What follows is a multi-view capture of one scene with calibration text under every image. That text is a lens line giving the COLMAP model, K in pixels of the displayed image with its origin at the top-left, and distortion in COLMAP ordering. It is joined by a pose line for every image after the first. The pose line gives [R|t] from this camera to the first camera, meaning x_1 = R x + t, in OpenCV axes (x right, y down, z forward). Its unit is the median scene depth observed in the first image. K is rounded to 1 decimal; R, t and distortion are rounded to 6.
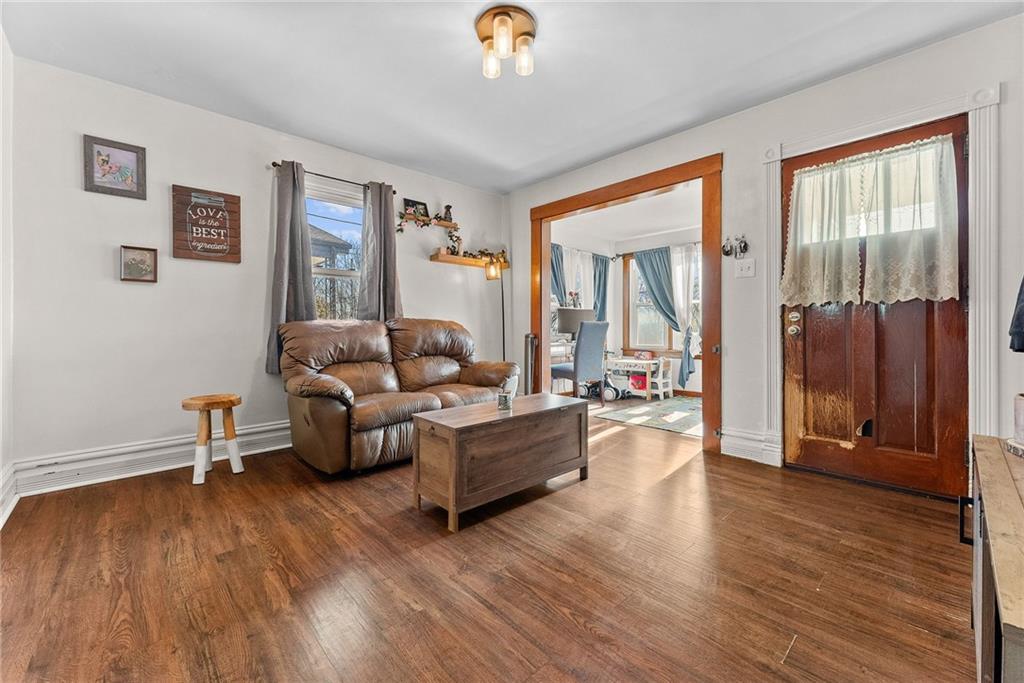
lens RADIAL K [[414.3, 0, 512.0], [0, 414.3, 333.6], [0, 0, 1]] dist [-0.000154, -0.000008]
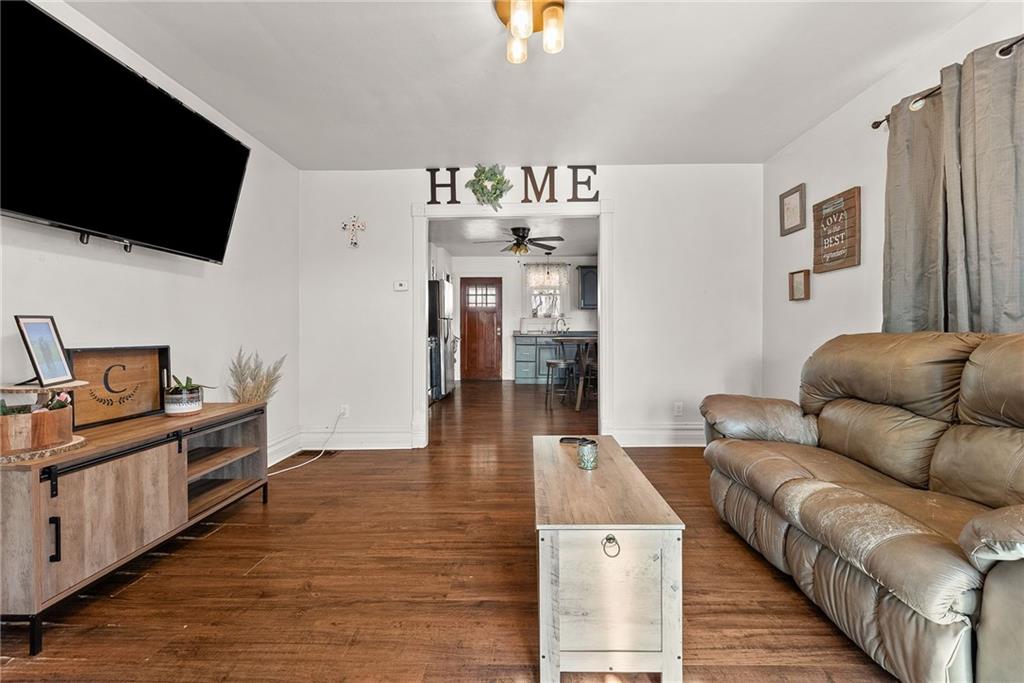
lens RADIAL K [[414.3, 0, 514.1], [0, 414.3, 333.4], [0, 0, 1]] dist [-0.000154, -0.000008]
pose [[-0.695102, 0.006914, -0.718878, 0.493978], [-0.003703, 0.999906, 0.013197, -0.044442], [0.718901, 0.011836, -0.695011, 1.221703]]
